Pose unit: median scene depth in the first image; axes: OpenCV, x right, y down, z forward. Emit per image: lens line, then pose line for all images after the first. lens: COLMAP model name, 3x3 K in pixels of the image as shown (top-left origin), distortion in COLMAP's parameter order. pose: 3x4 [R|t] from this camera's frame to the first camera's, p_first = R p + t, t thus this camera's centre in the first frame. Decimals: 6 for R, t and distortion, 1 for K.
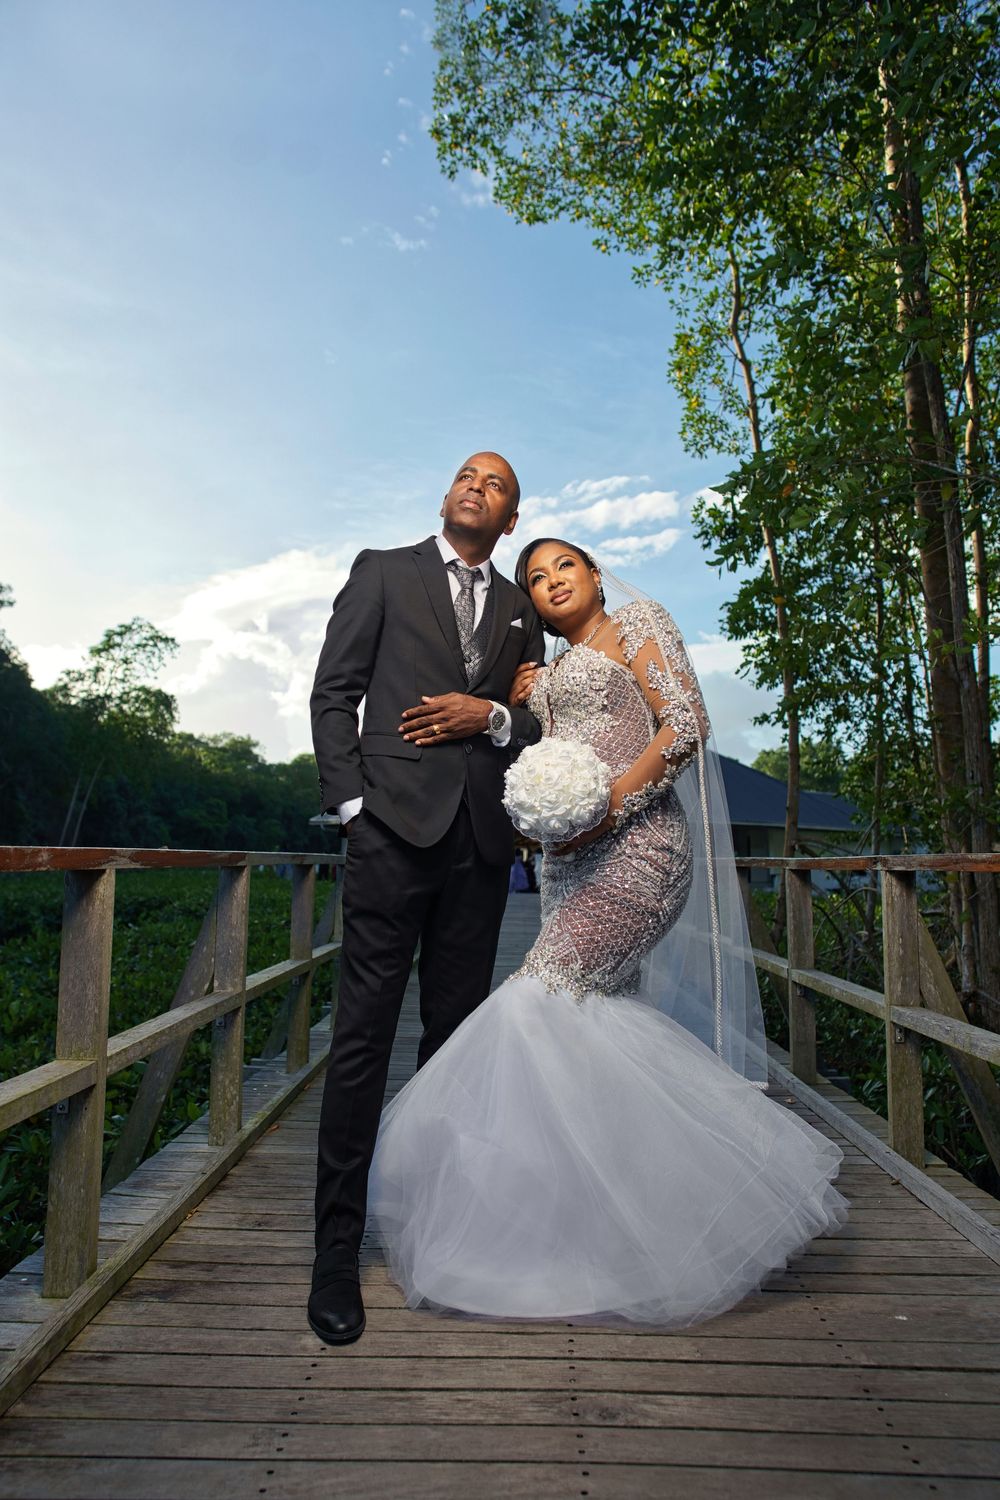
lens RADIAL K [[1015.5, 0, 500.0], [0, 1015.5, 750.0], [0, 0, 1]] dist [-0.020323, 0.039357]
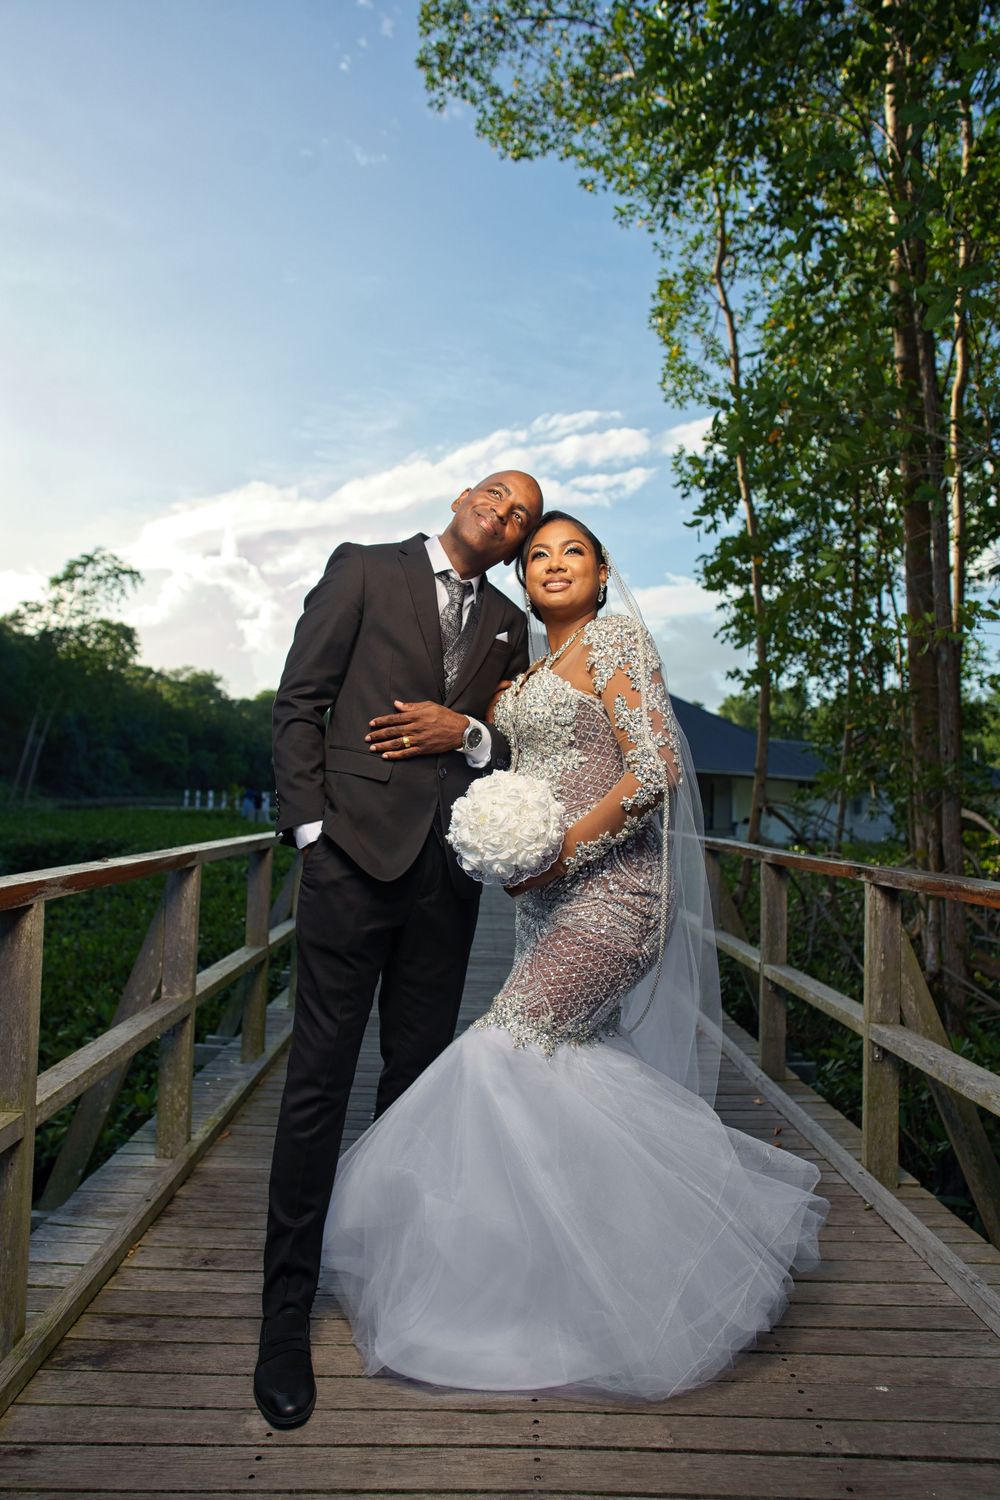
lens RADIAL K [[991.4, 0, 498.4], [0, 991.4, 714.2], [0, 0, 1]] dist [-0.037773, 0.042764]
pose [[0.999208, 0.019317, 0.034784, -0.007402], [-0.021133, 0.998391, 0.052618, -0.098227], [-0.033712, -0.053312, 0.998009, 0.107771]]
